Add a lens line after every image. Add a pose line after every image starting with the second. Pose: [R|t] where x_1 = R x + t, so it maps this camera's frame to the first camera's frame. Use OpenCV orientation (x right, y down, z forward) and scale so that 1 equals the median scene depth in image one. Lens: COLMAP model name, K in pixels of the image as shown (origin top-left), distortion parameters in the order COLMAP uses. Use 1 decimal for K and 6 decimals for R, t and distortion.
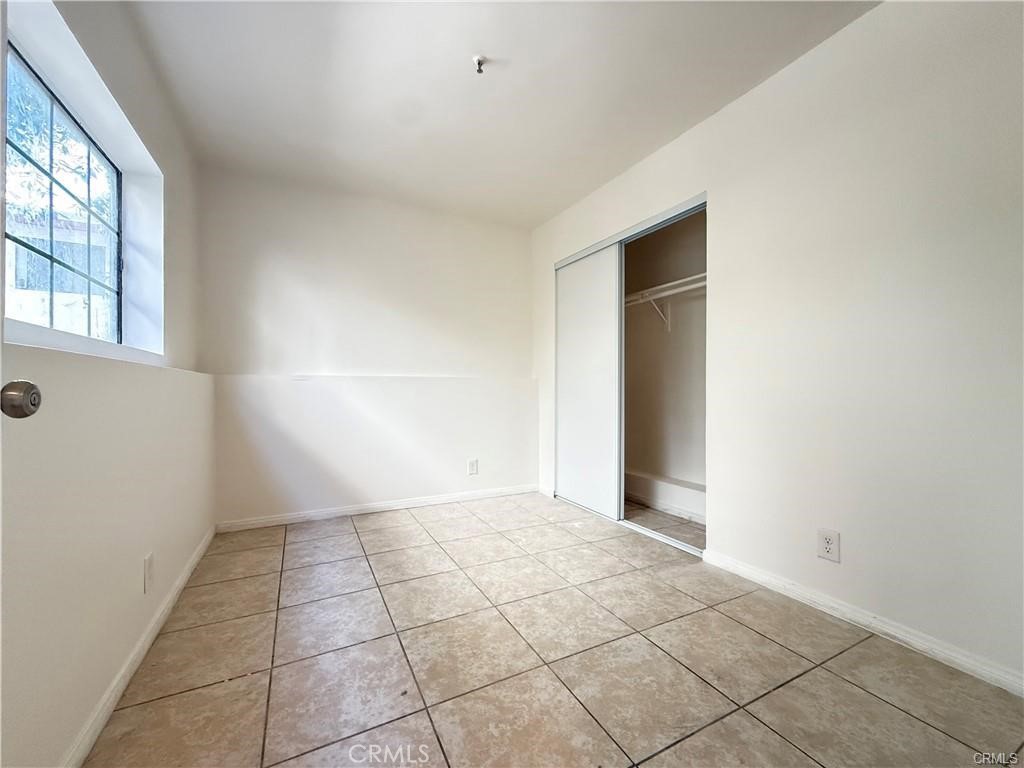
lens RADIAL K [[410.5, 0, 512.0], [0, 410.5, 384.0], [0, 0, 1]] dist [0.001379, 0.000150]
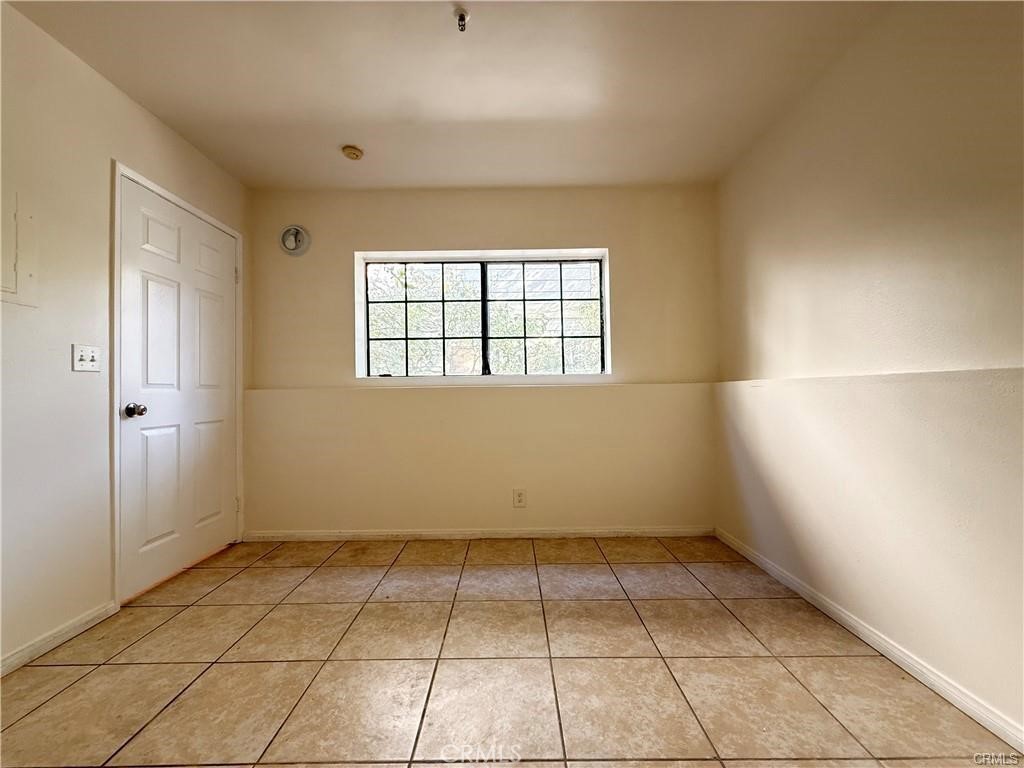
lens RADIAL K [[410.5, 0, 512.0], [0, 410.5, 384.0], [0, 0, 1]] dist [0.001379, 0.000150]
pose [[-0.461066, -0.009901, -0.887311, 0.712127], [0.021930, 0.999505, -0.022548, -0.012556], [0.887095, -0.029854, -0.460620, 1.680543]]
